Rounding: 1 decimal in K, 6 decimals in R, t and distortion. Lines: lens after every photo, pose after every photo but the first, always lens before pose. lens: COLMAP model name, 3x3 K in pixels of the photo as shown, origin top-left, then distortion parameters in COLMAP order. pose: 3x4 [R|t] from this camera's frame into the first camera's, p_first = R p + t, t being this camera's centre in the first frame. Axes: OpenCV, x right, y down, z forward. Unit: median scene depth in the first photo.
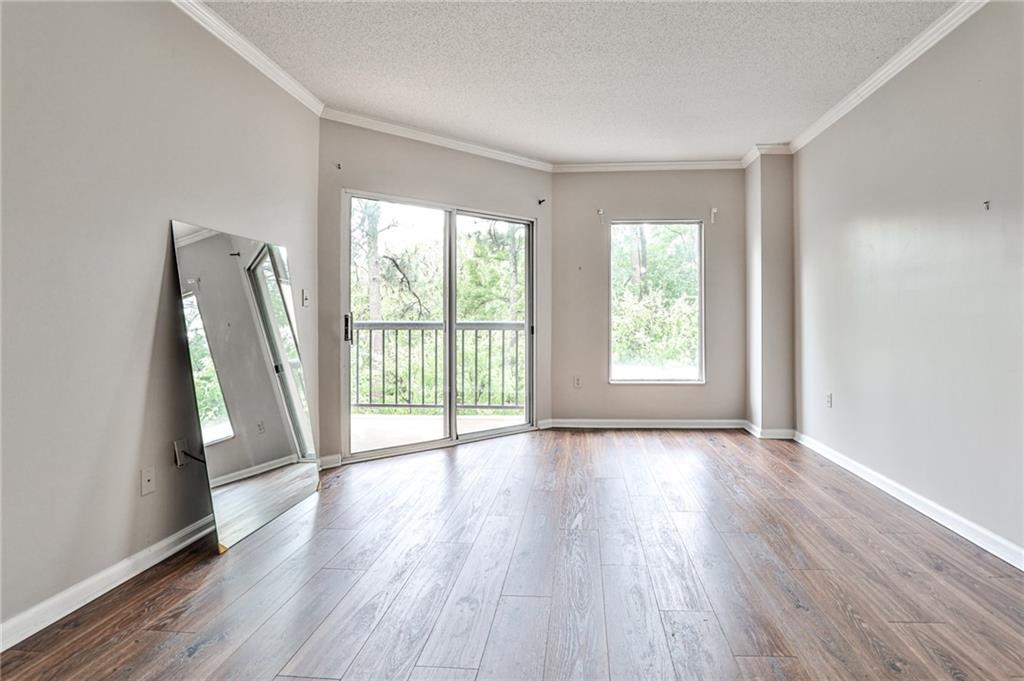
lens RADIAL K [[514.2, 0, 551.1], [0, 514.2, 321.6], [0, 0, 1]] dist [-0.039734, 0.000435]
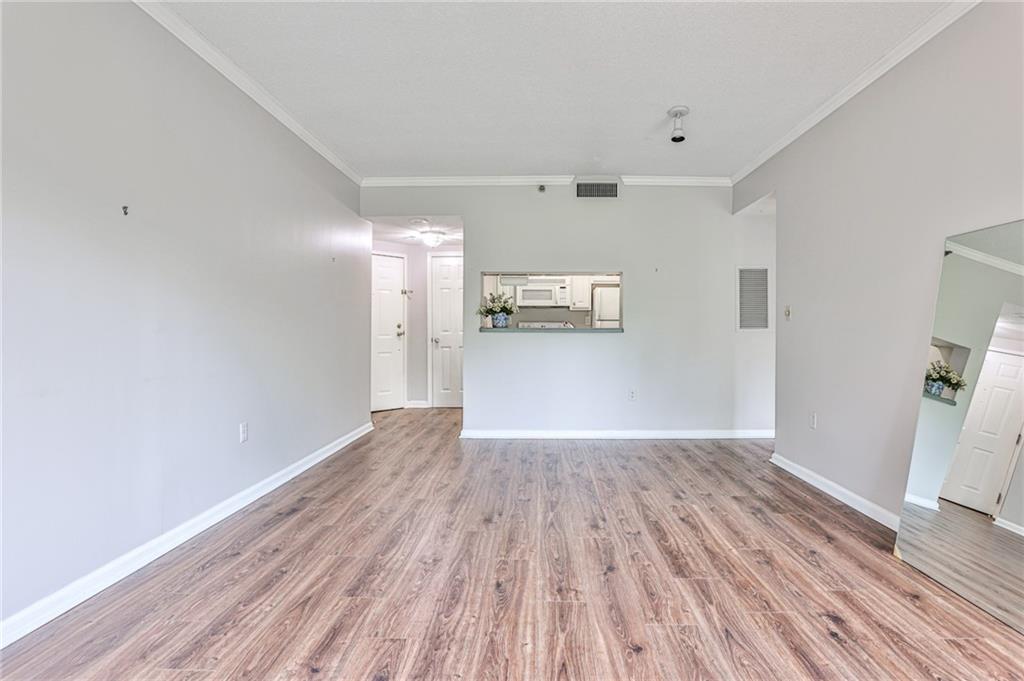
lens RADIAL K [[499.6, 0, 499.0], [0, 499.6, 342.4], [0, 0, 1]] dist [-0.048497, 0.012983]
pose [[-0.999982, 0.004778, 0.003655, 0.083748], [0.004810, 0.999950, 0.008796, 0.005603], [-0.003613, 0.008814, -0.999955, 0.985942]]
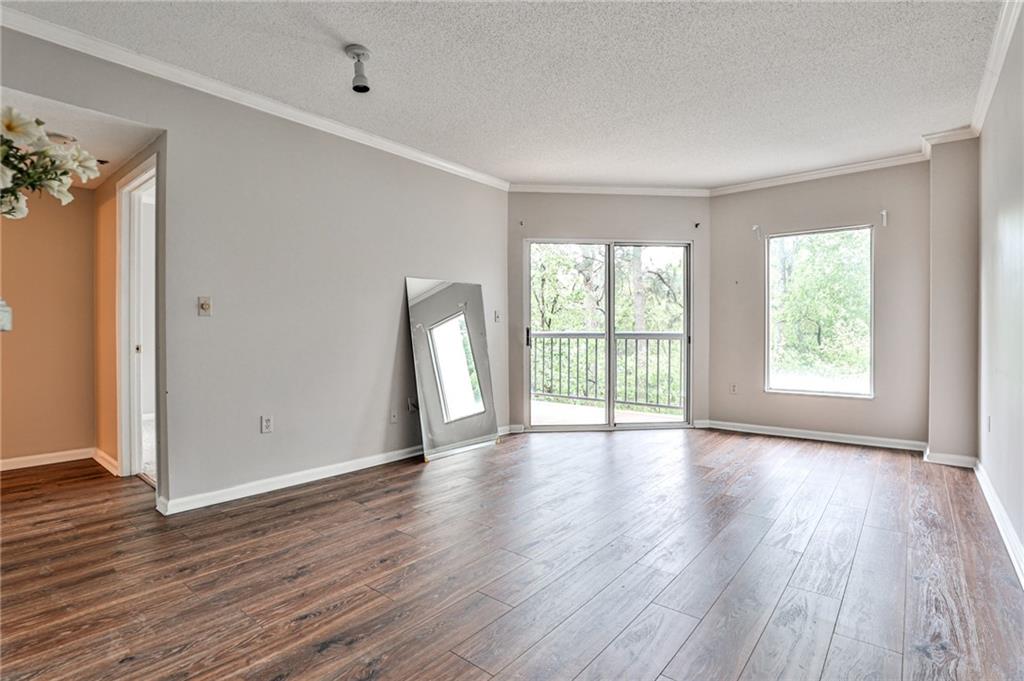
lens RADIAL K [[499.1, 0, 512.0], [0, 499.1, 340.5], [0, 0, 1]] dist [-0.029161, 0.000744]
pose [[0.807237, 0.009819, -0.590146, 0.320645], [0.000807, 0.999842, 0.017740, -0.001797], [0.590227, -0.014797, 0.807102, -0.125038]]
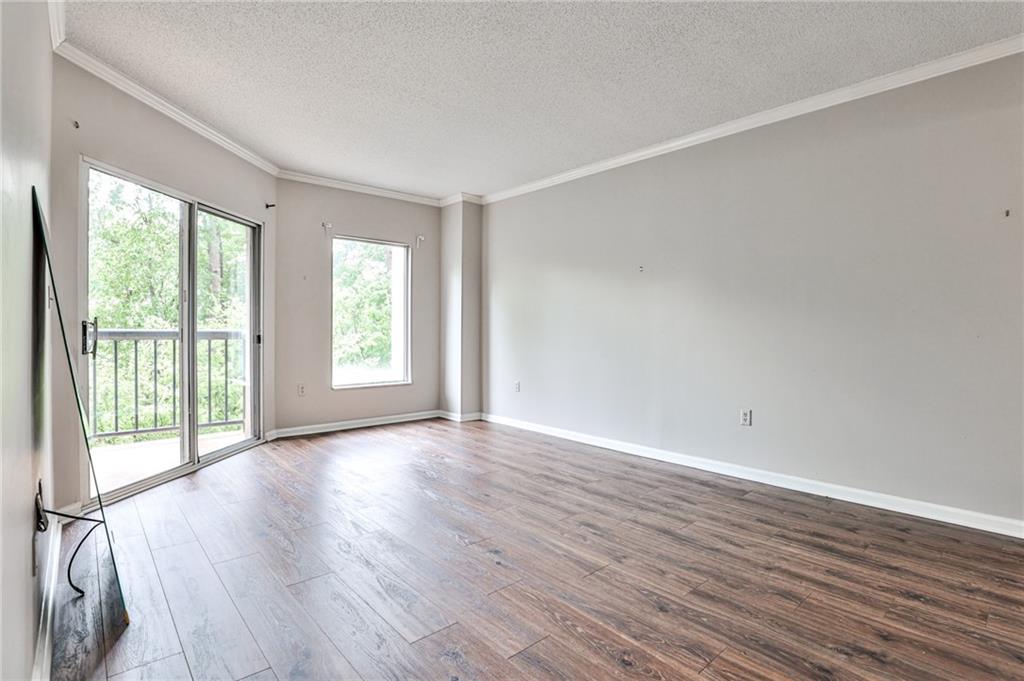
lens RADIAL K [[499.1, 0, 512.0], [0, 499.1, 340.5], [0, 0, 1]] dist [-0.029161, 0.000744]
pose [[0.709595, -0.009226, 0.704549, -0.382738], [-0.005256, 0.999817, 0.018385, -0.000305], [-0.704590, -0.016749, 0.709417, 0.017296]]
